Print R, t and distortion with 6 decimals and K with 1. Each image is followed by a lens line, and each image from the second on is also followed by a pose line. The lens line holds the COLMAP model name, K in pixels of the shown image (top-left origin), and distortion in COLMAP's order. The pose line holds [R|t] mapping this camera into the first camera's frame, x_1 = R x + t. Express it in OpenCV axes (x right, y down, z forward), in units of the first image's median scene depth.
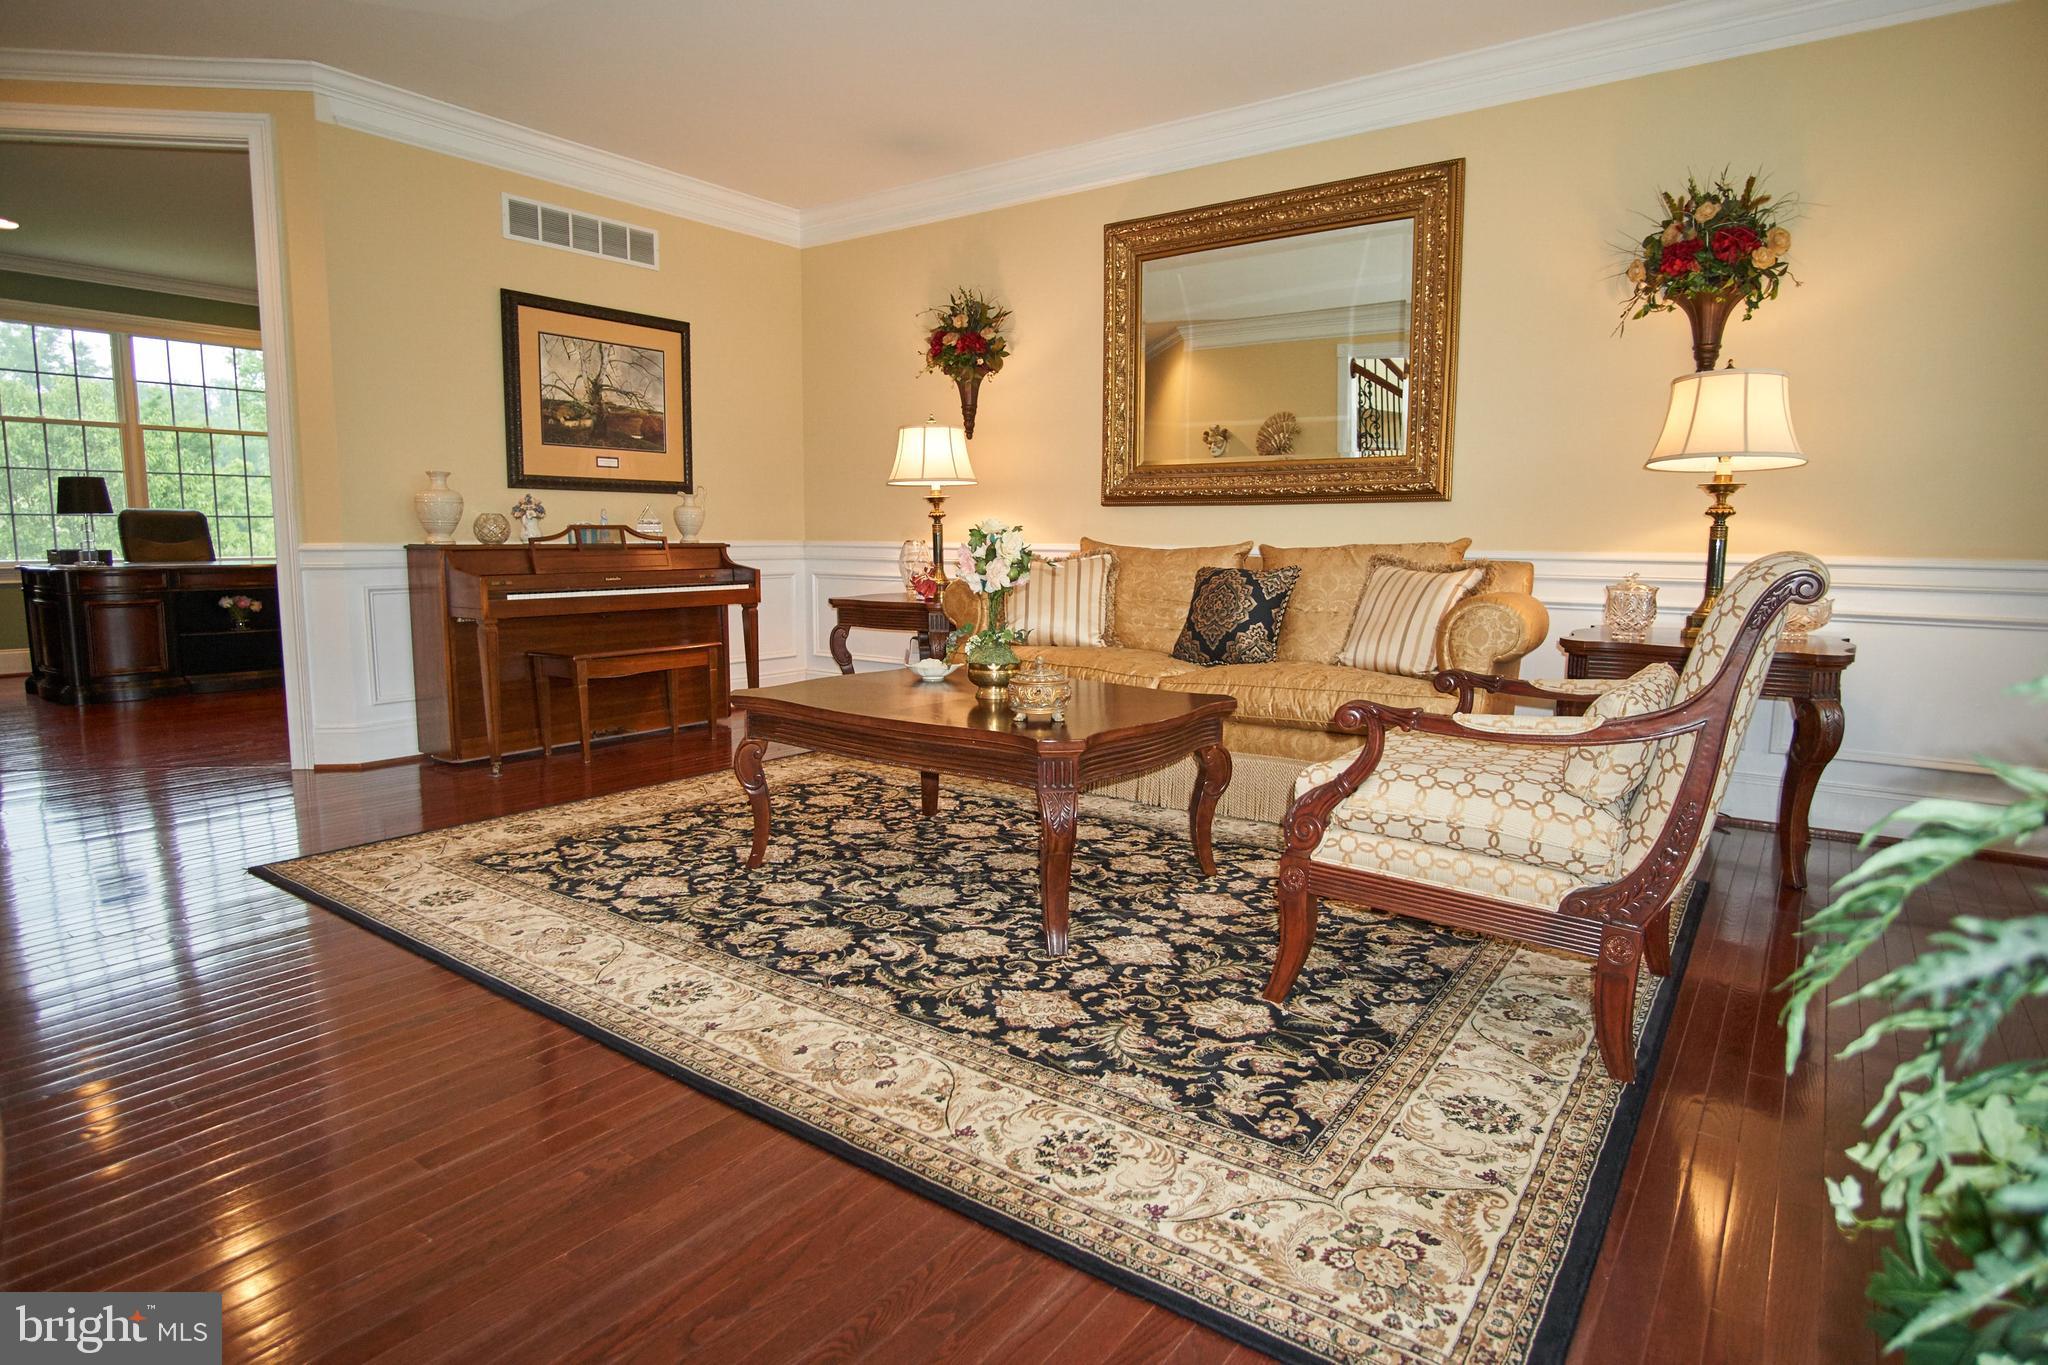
lens RADIAL K [[1093.7, 0, 1021.5], [0, 1093.7, 686.1], [0, 0, 1]] dist [-0.028557, 0.003558]
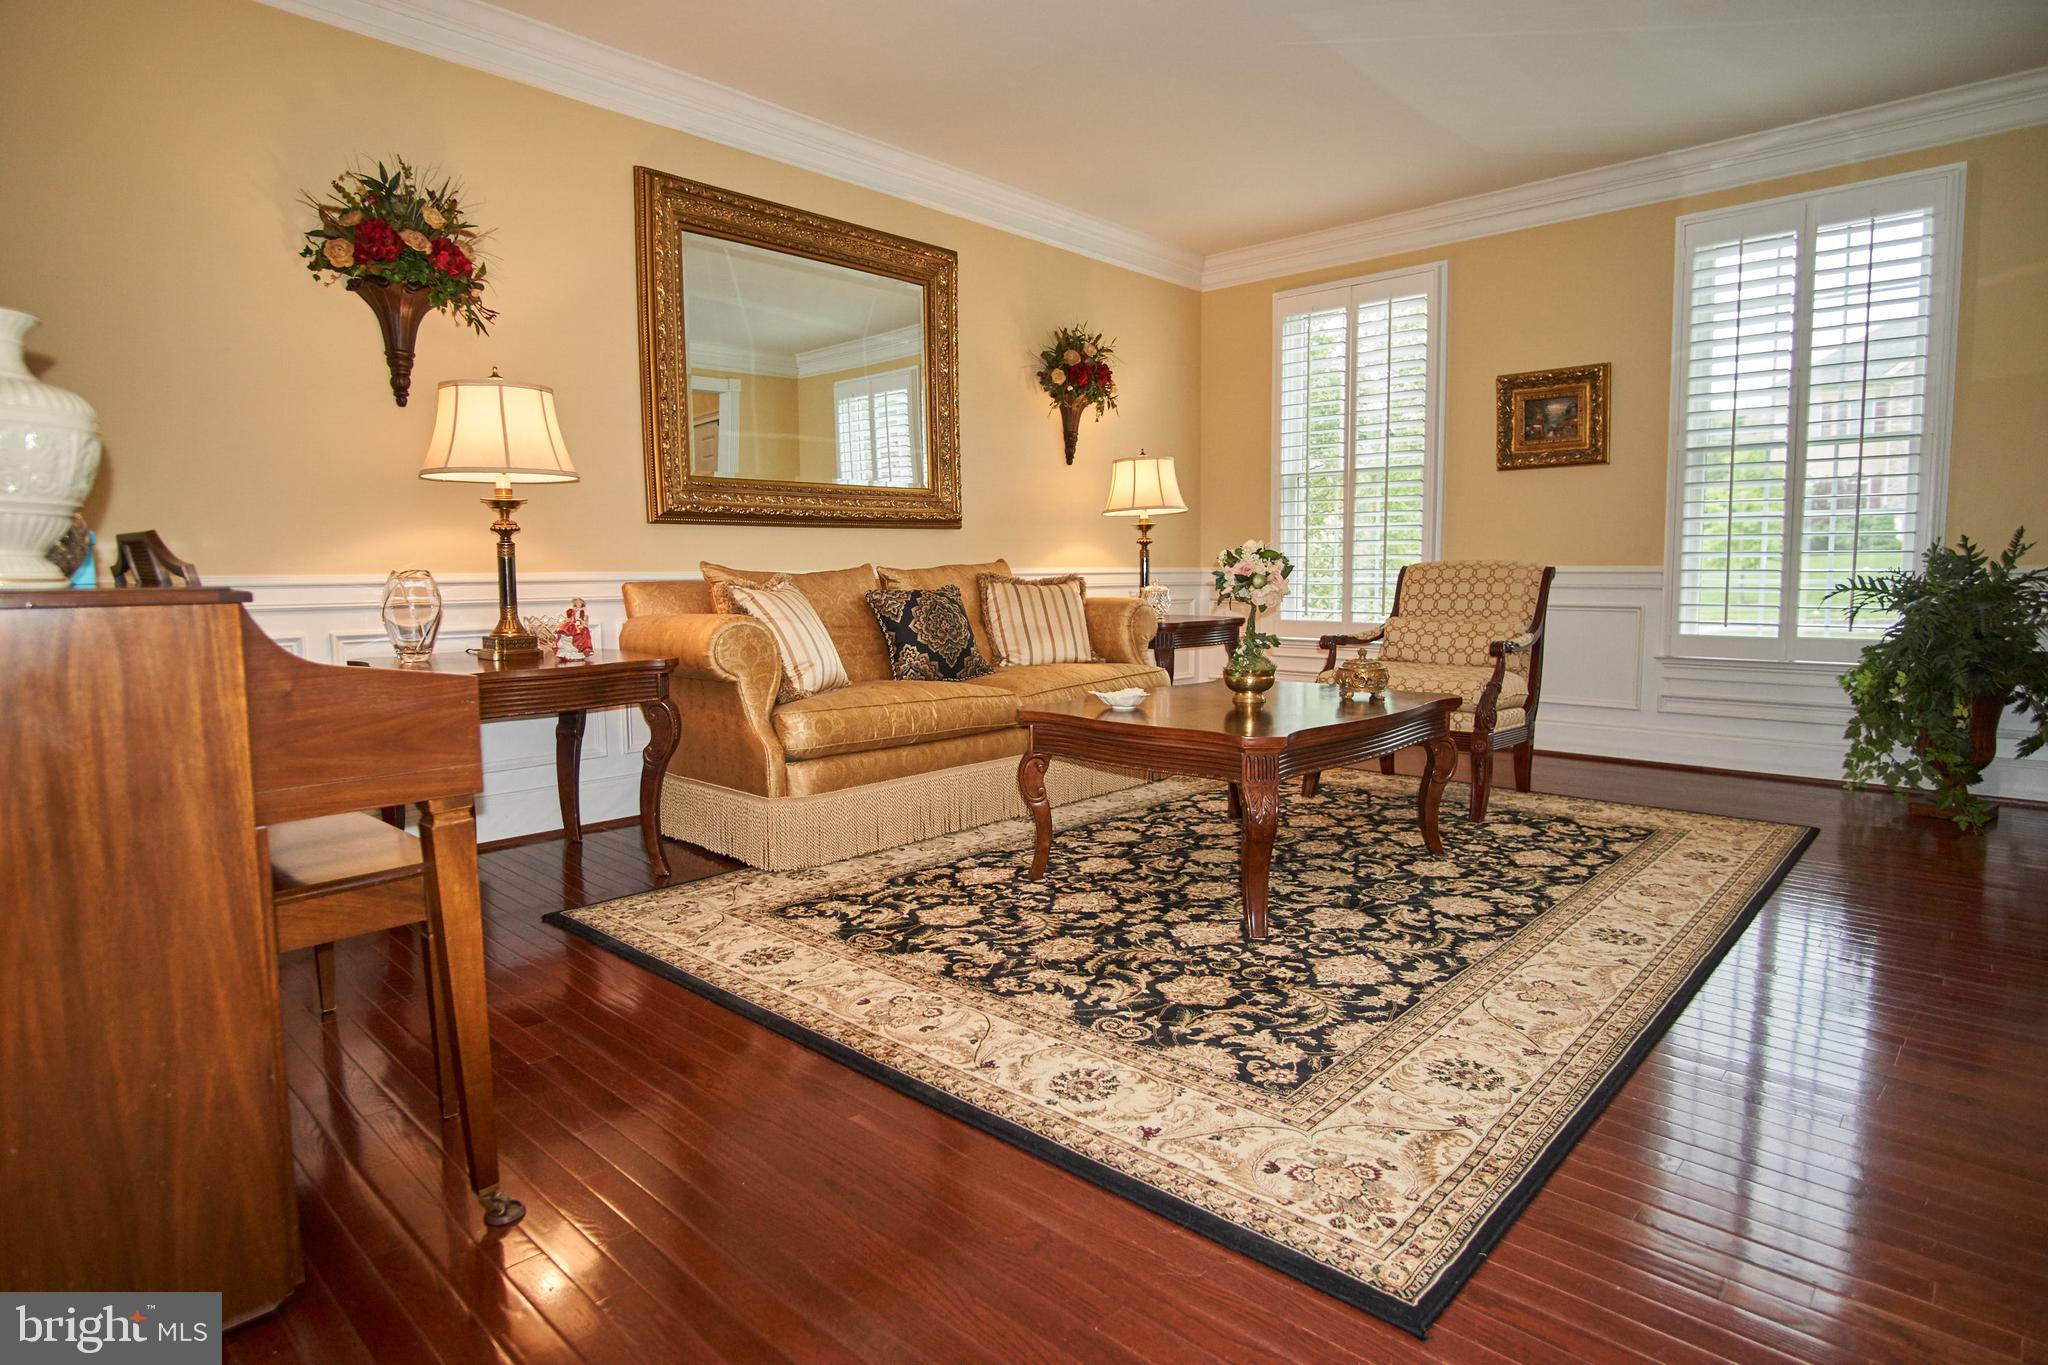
lens RADIAL K [[1093.7, 0, 1026.9], [0, 1093.7, 690.5], [0, 0, 1]] dist [-0.028557, 0.003558]
pose [[0.115659, -0.122464, 0.985711, -0.727655], [0.139014, 0.984599, 0.106014, -0.096456], [-0.983513, 0.124766, 0.130902, 0.687148]]
